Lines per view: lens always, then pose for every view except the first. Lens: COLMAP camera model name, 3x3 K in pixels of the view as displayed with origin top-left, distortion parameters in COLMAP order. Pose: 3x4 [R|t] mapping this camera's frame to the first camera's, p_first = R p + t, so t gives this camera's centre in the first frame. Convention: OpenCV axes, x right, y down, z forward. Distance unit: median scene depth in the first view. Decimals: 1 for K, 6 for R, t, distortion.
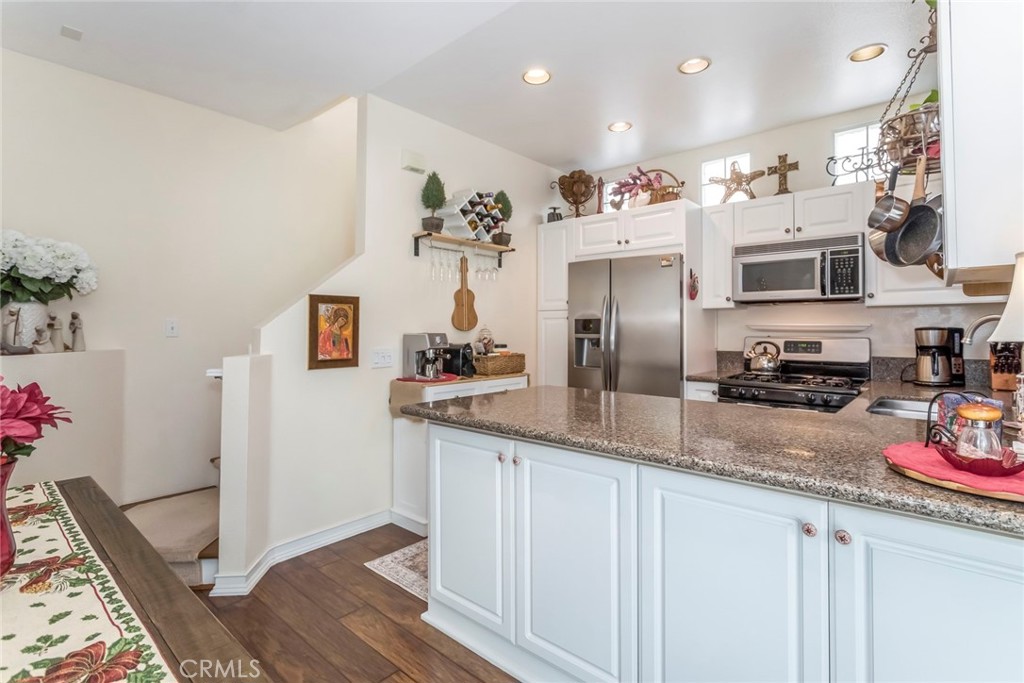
lens RADIAL K [[487.3, 0, 511.8], [0, 487.3, 323.0], [0, 0, 1]] dist [-0.017709, 0.006157]
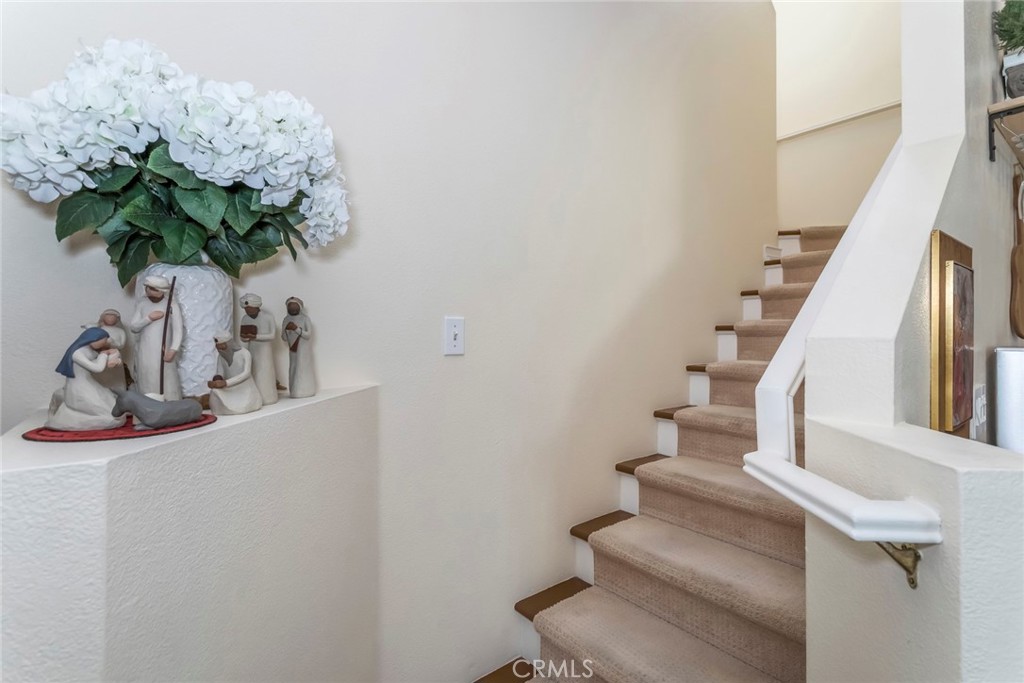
lens RADIAL K [[487.3, 0, 510.8], [0, 487.3, 342.3], [0, 0, 1]] dist [-0.017709, 0.006157]
pose [[0.982921, -0.003369, -0.183995, -0.707745], [0.007842, 0.999691, 0.023590, 0.006732], [0.183859, -0.024630, 0.982644, 0.690094]]
